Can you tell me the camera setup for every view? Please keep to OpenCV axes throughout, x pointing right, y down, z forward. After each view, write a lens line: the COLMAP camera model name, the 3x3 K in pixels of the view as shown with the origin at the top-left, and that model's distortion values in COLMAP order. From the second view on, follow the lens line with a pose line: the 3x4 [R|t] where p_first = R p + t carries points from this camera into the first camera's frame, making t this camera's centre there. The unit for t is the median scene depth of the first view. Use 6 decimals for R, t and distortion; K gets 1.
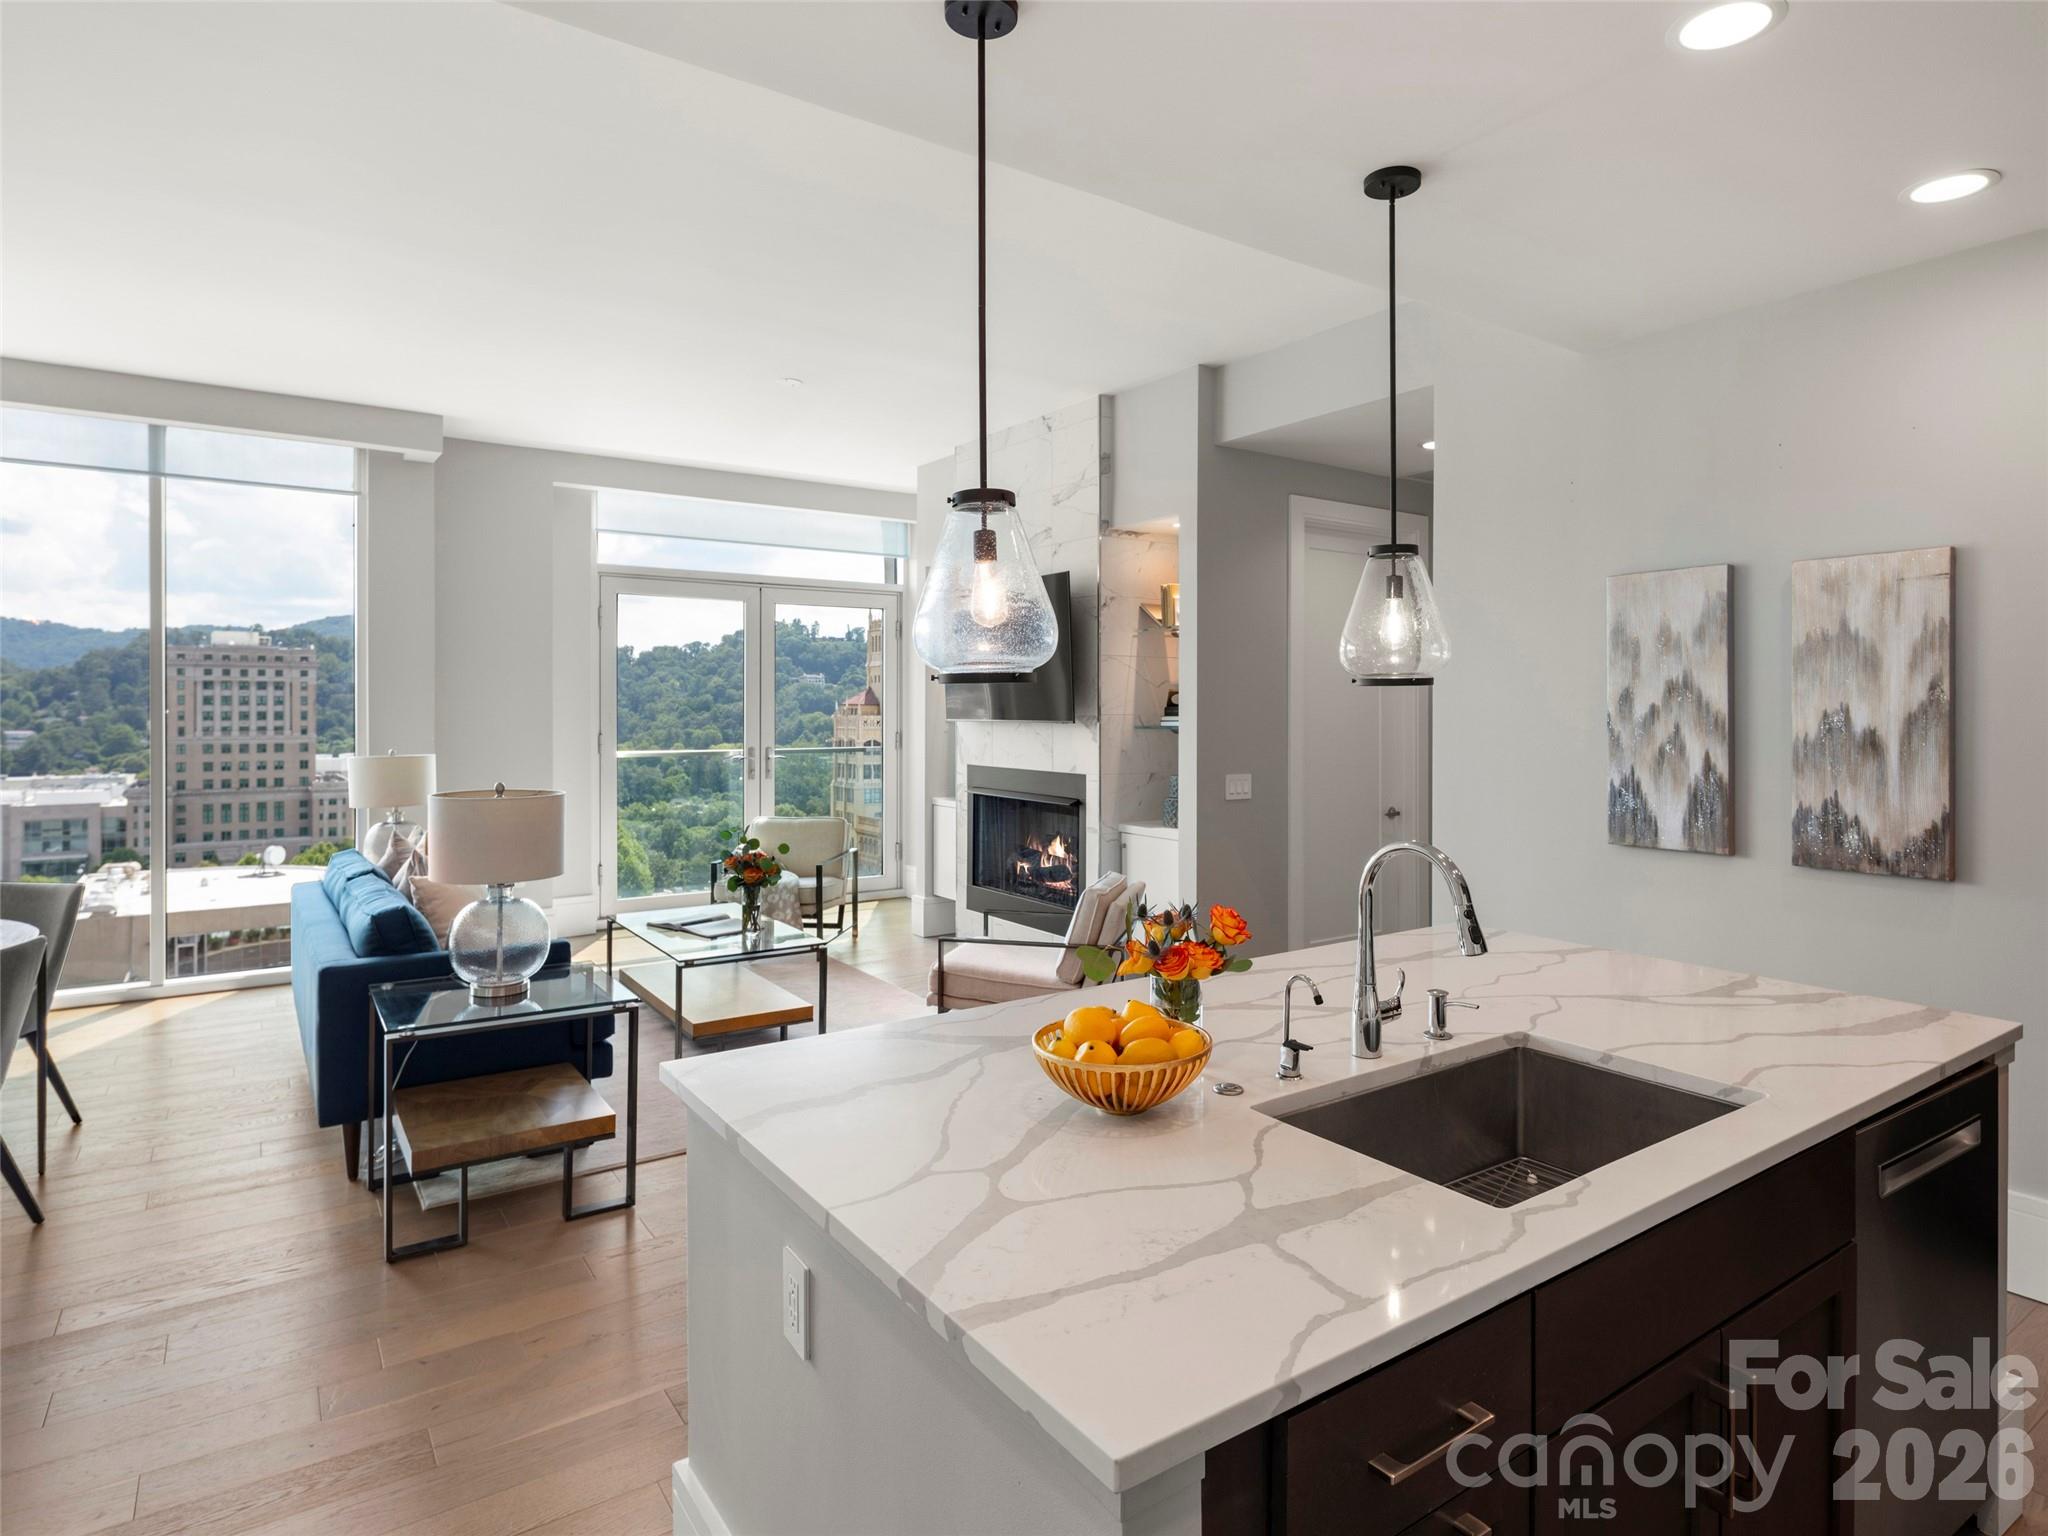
lens RADIAL K [[1138.4, 0, 1052.1], [0, 1138.4, 709.8], [0, 0, 1]] dist [0.004663, 0.001656]
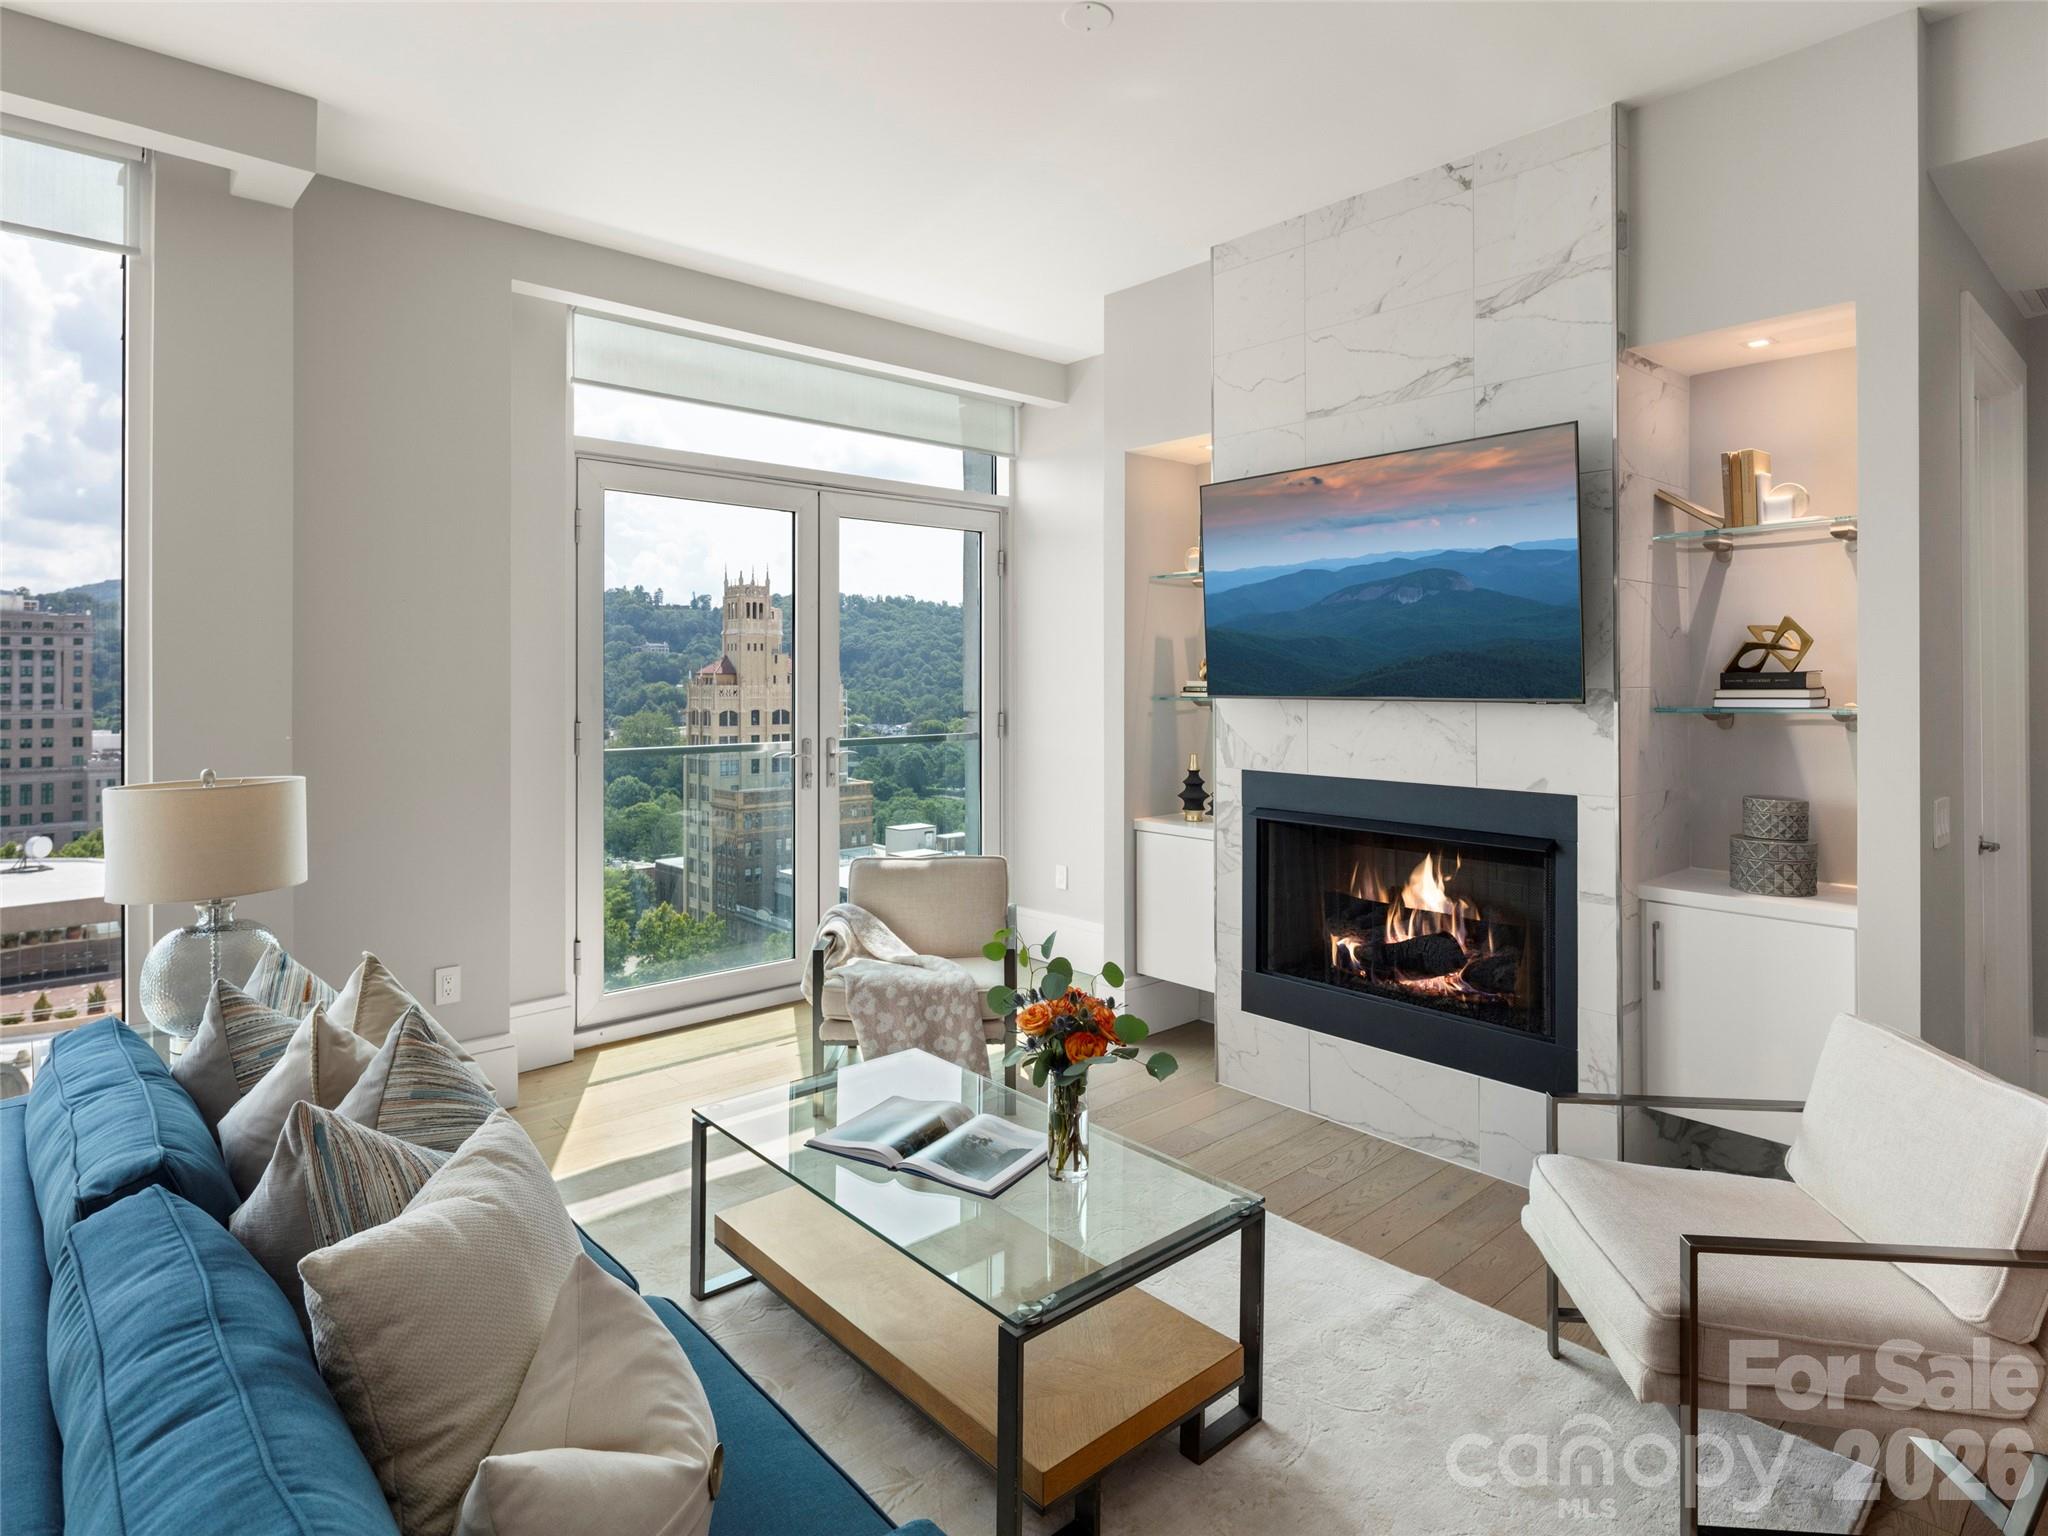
lens RADIAL K [[1120.8, 0, 1048.4], [0, 1120.8, 669.0], [0, 0, 1]] dist [0.002904, -0.000767]
pose [[0.991318, -0.002470, 0.131460, -0.249835], [0.003547, 0.999962, -0.007958, -0.000899], [-0.131436, 0.008355, 0.991289, 0.418108]]
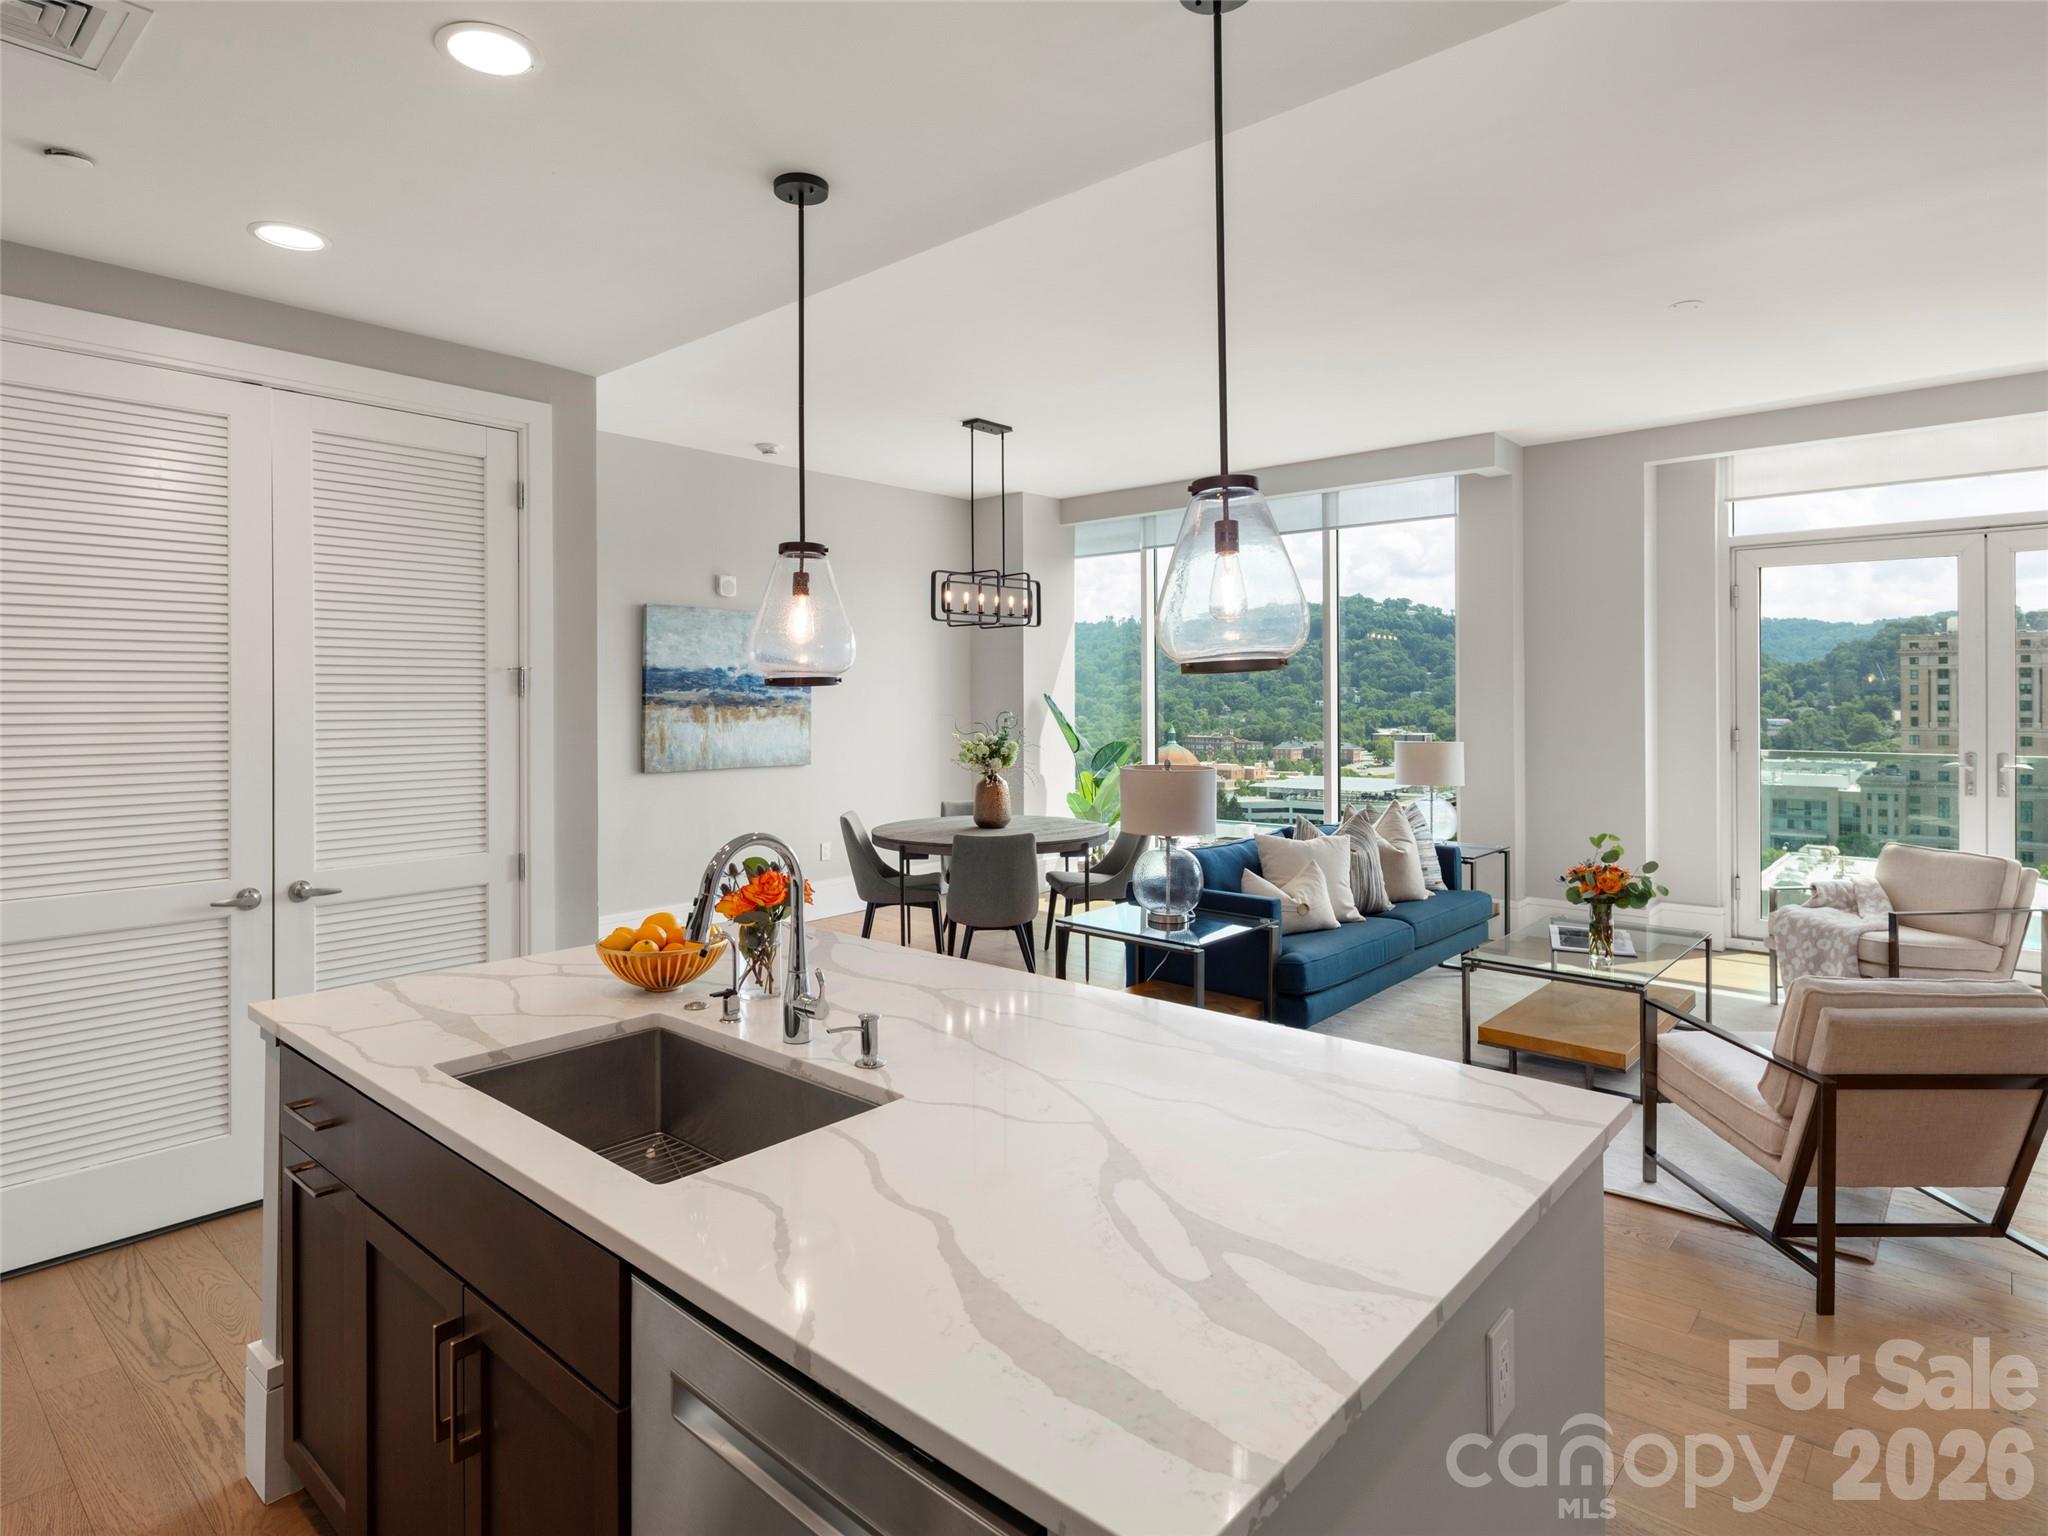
lens RADIAL K [[1124.6, 0, 988.3], [0, 1124.6, 696.9], [0, 0, 1]] dist [0.001607, -0.000317]
pose [[0.219207, -0.004194, -0.975669, 0.362851], [0.001883, 0.999991, -0.003875, -0.001276], [0.975676, -0.000988, 0.219213, 0.262320]]
